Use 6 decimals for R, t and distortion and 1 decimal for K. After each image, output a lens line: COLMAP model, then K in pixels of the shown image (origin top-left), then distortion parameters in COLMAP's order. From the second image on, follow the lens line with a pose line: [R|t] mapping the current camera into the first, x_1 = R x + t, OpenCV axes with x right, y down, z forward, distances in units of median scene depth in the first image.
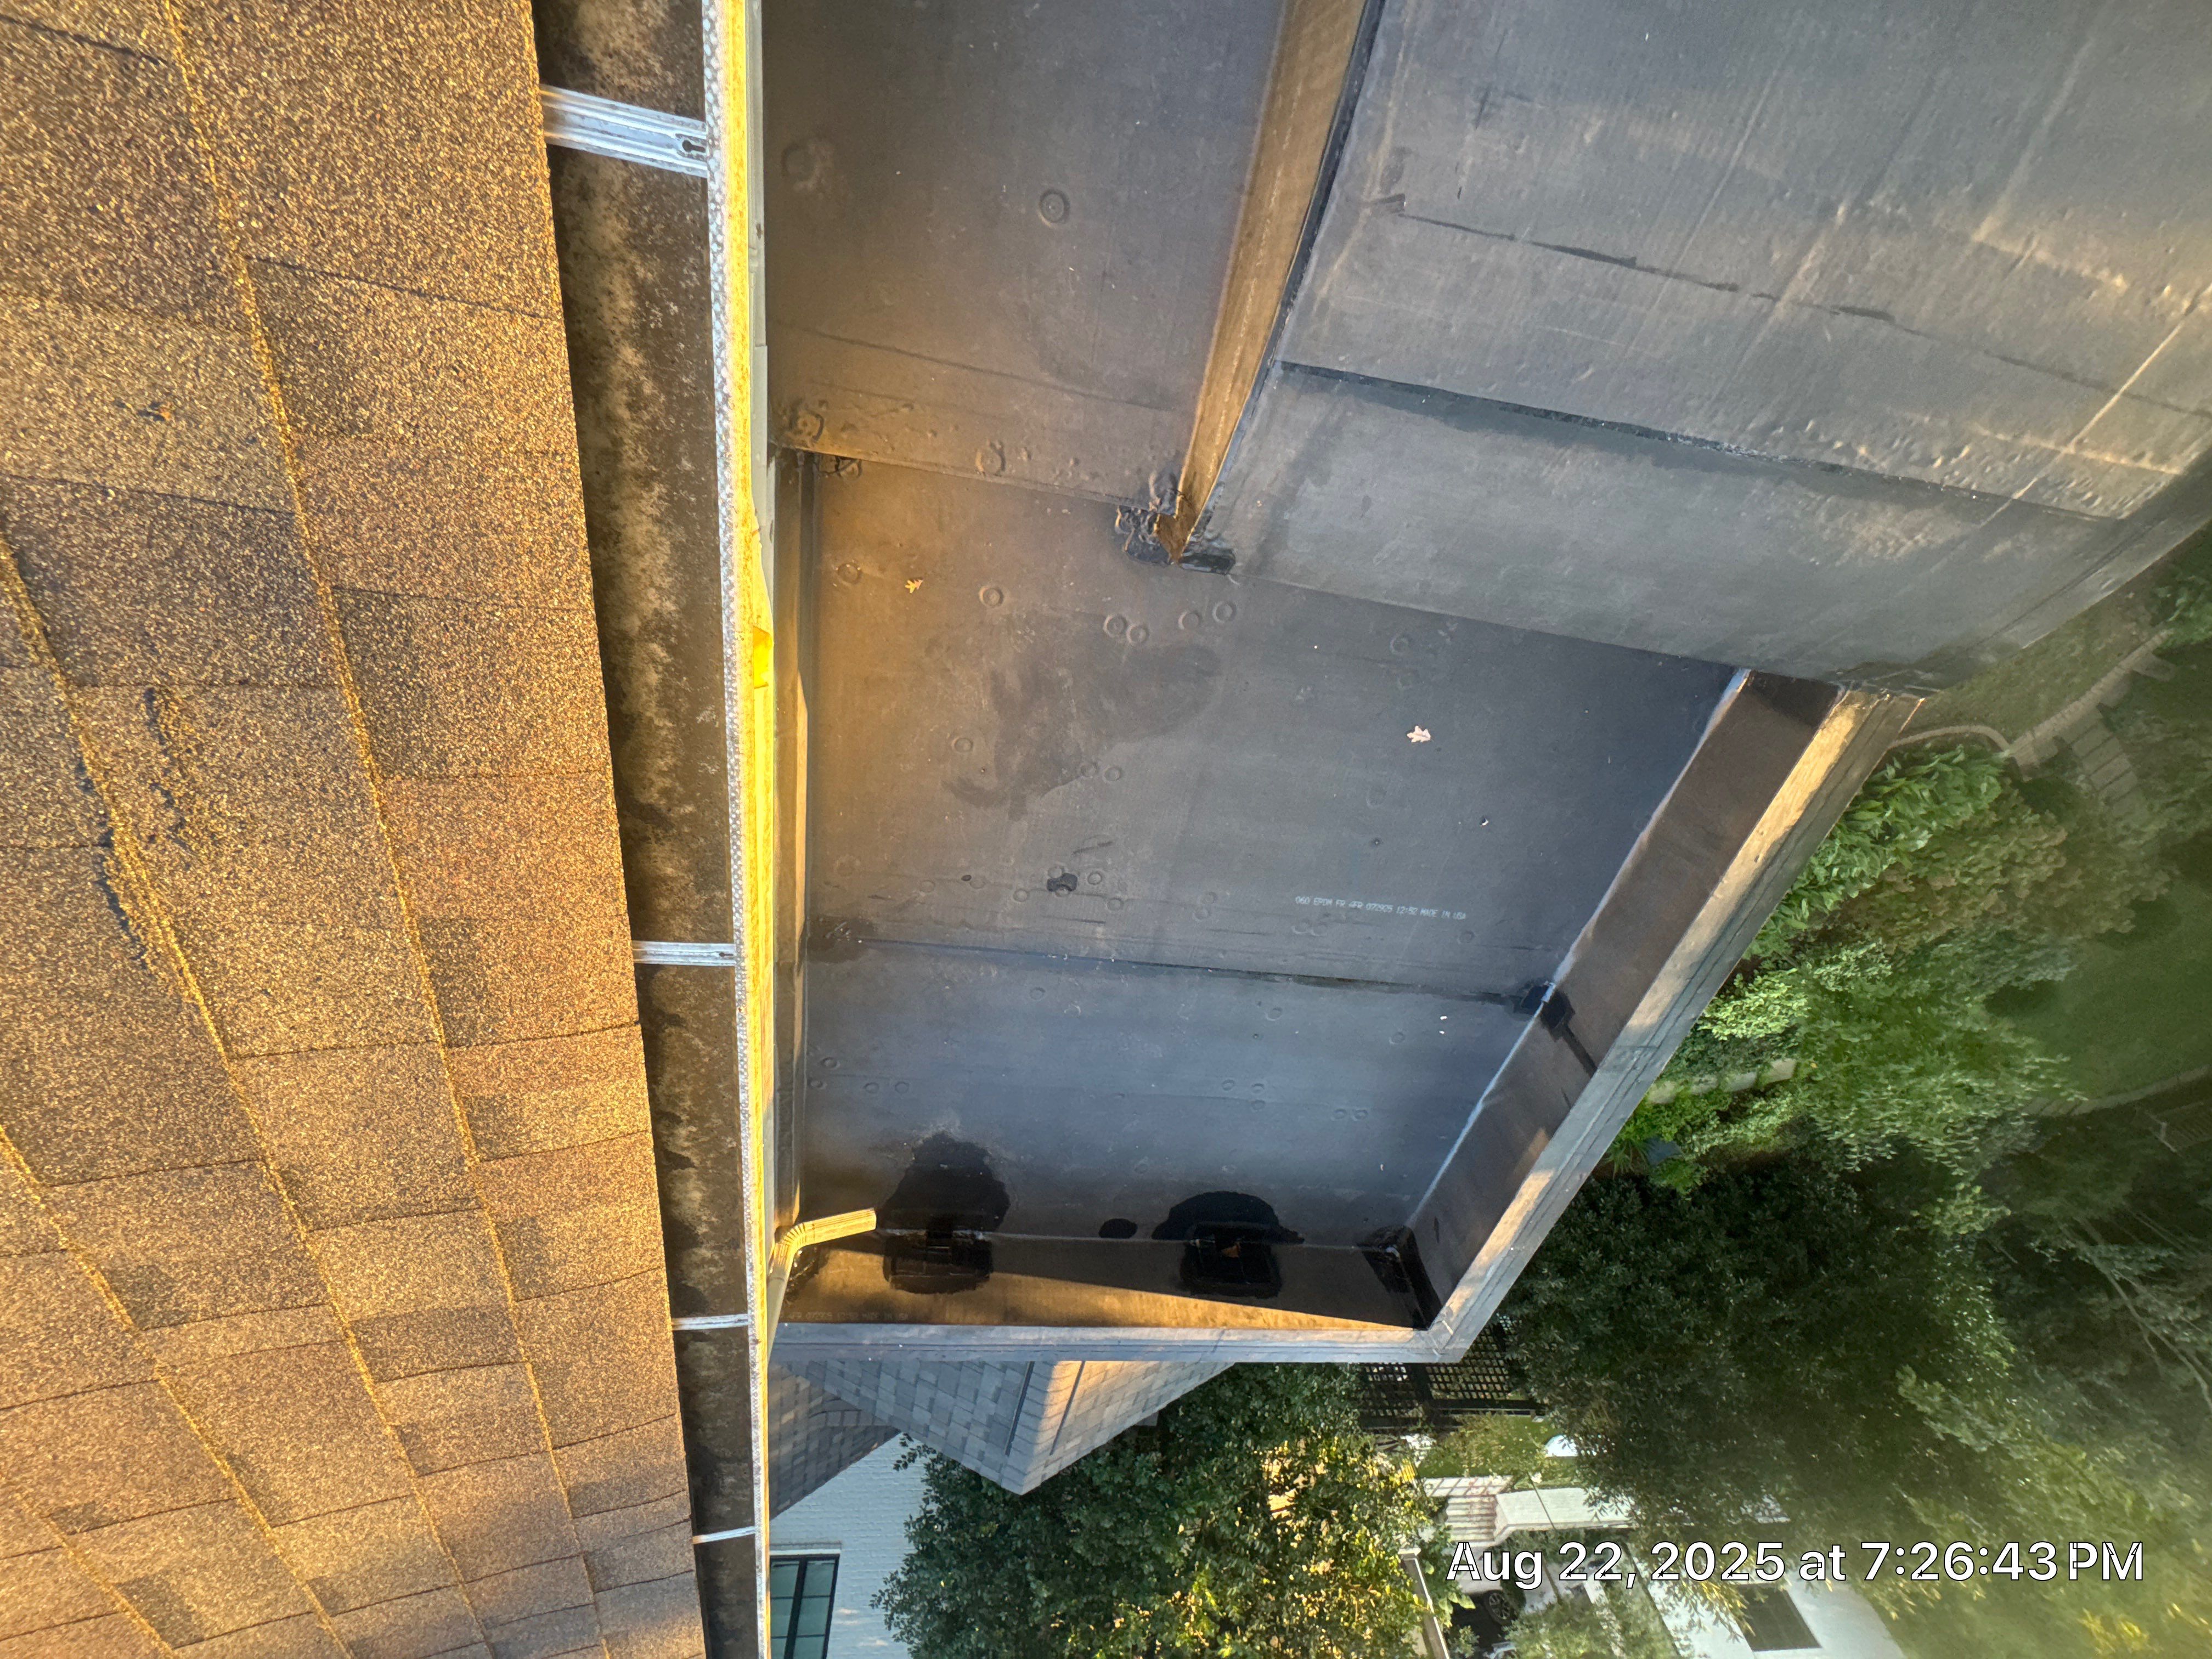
lens RADIAL K [[876.2, 0, 1104.3], [0, 876.2, 830.1], [0, 0, 1]] dist [-0.002412, 0.000104]
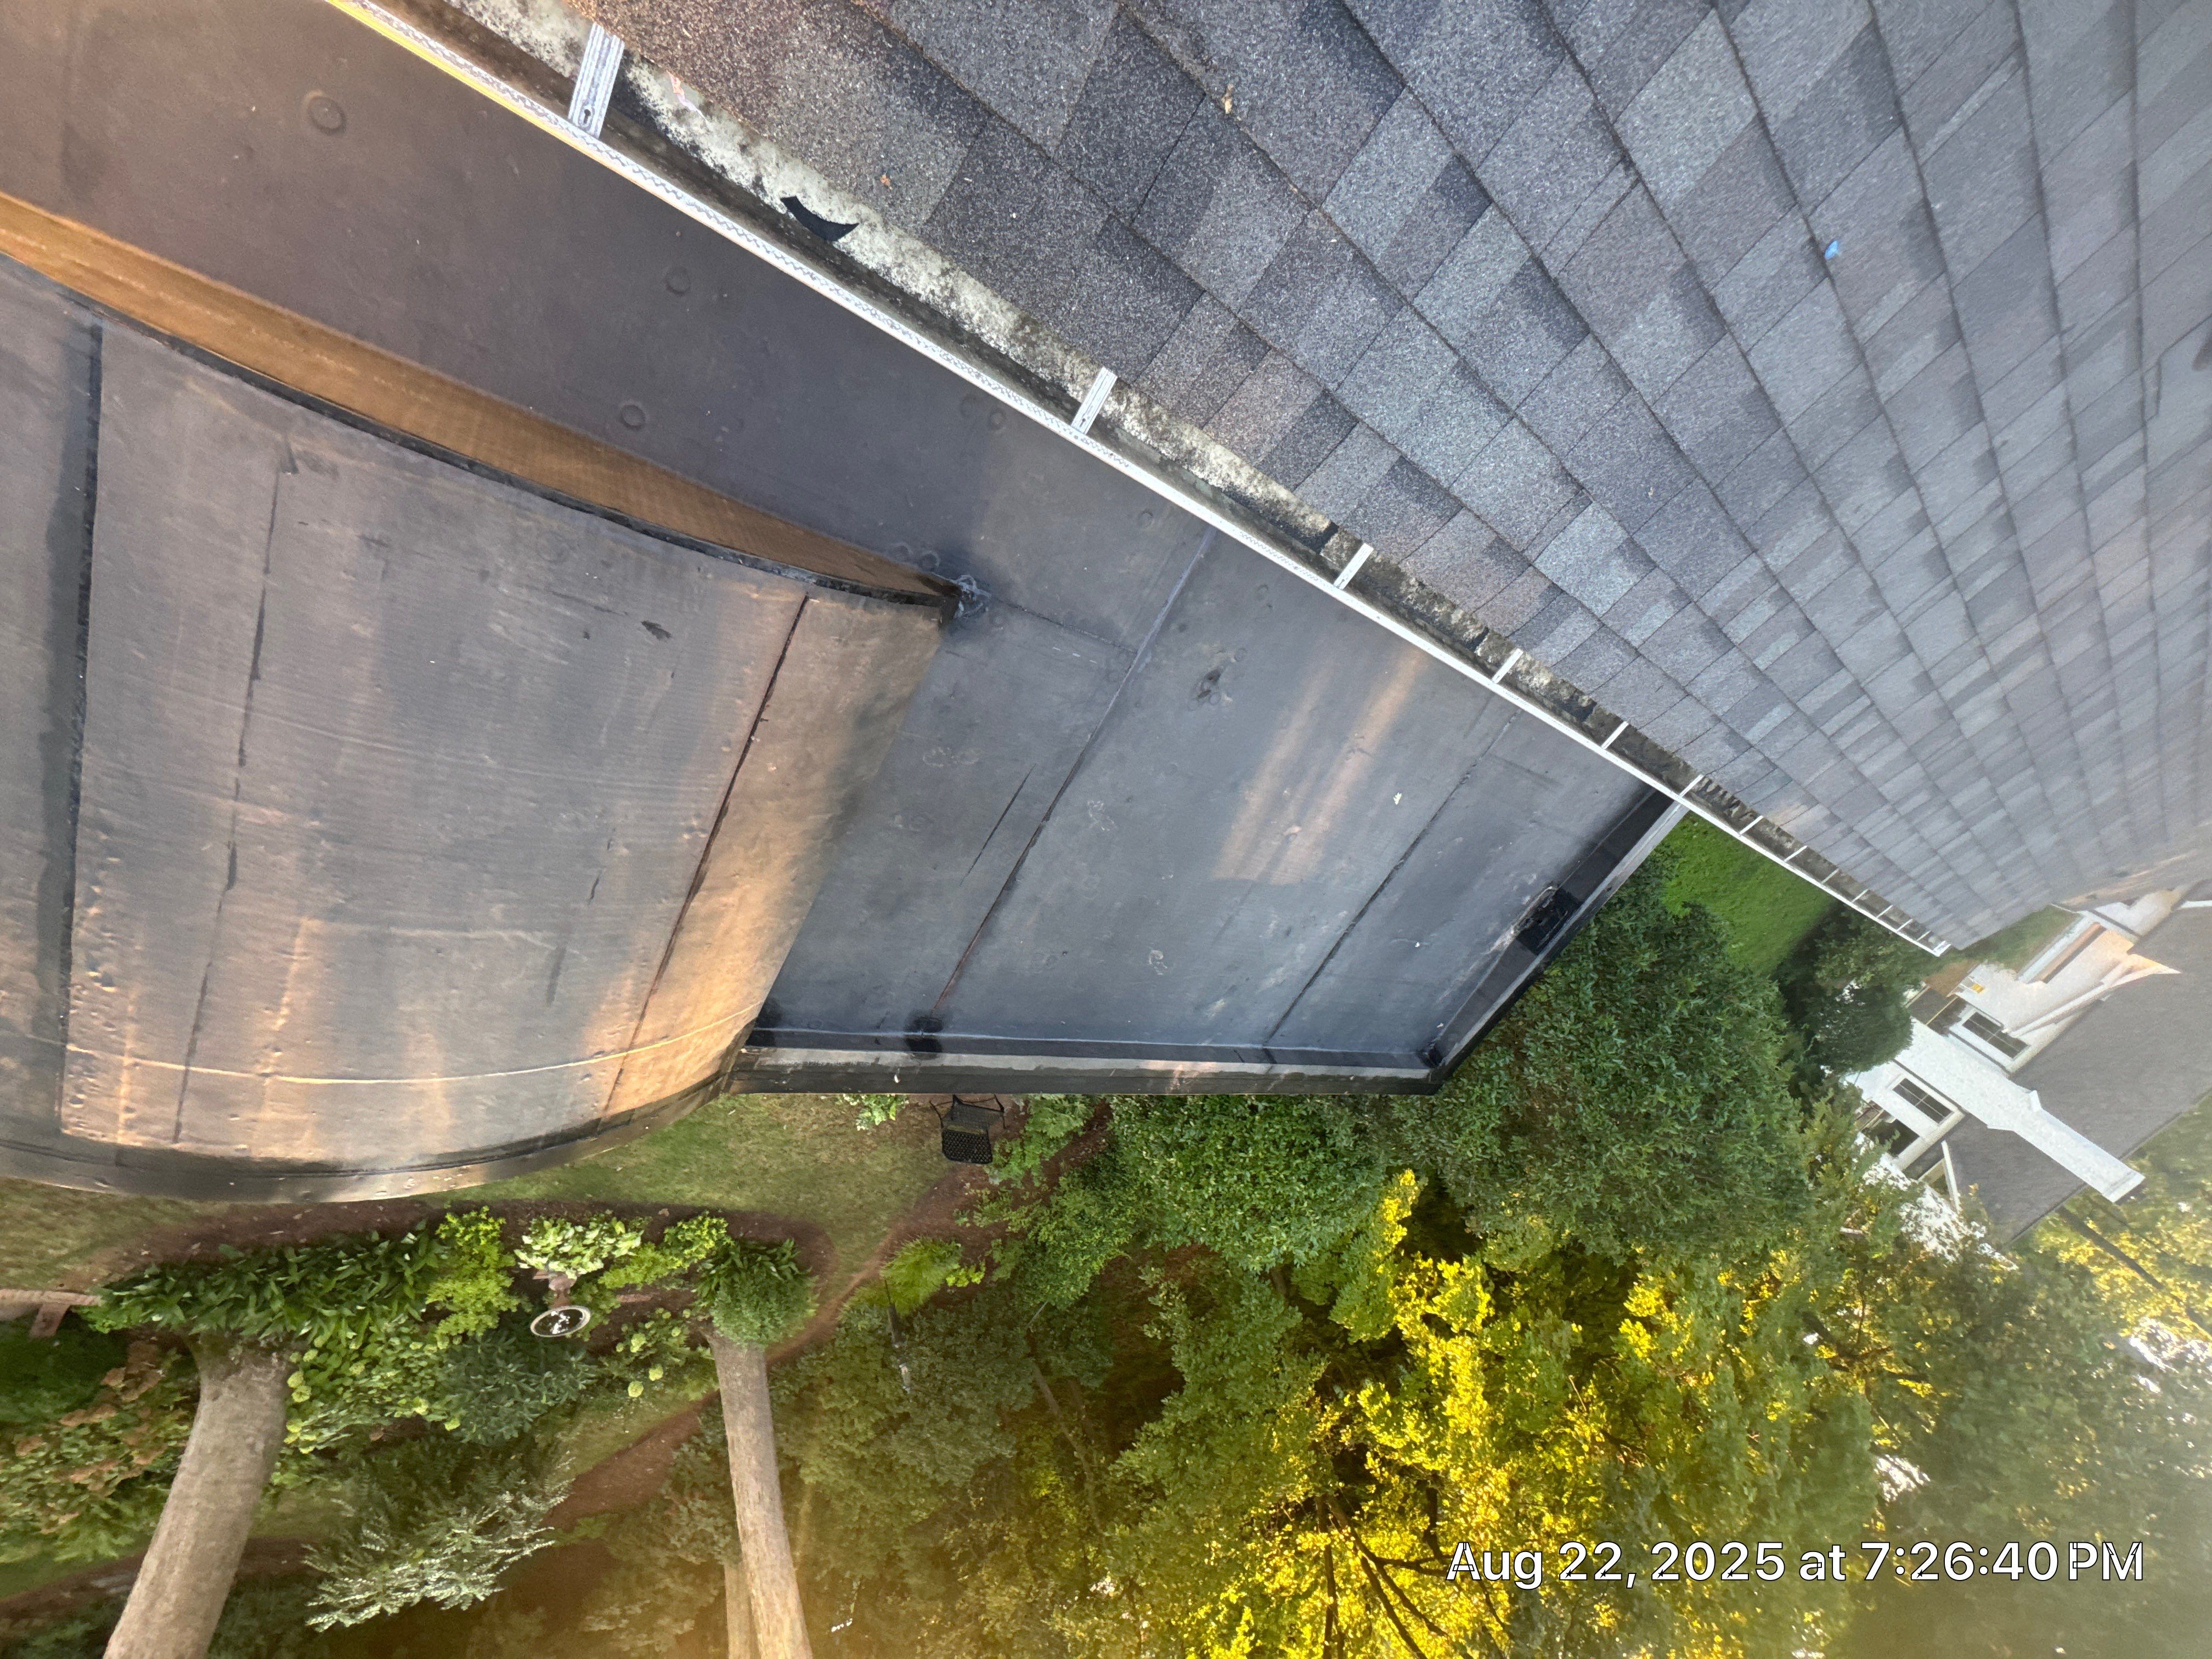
lens RADIAL K [[876.2, 0, 1109.4], [0, 876.2, 833.6], [0, 0, 1]] dist [-0.002412, 0.000104]
pose [[-0.293692, 0.872665, 0.390130, 0.003372], [-0.469253, 0.223948, -0.854195, -0.137338], [-0.832794, -0.433940, 0.343729, -0.395666]]
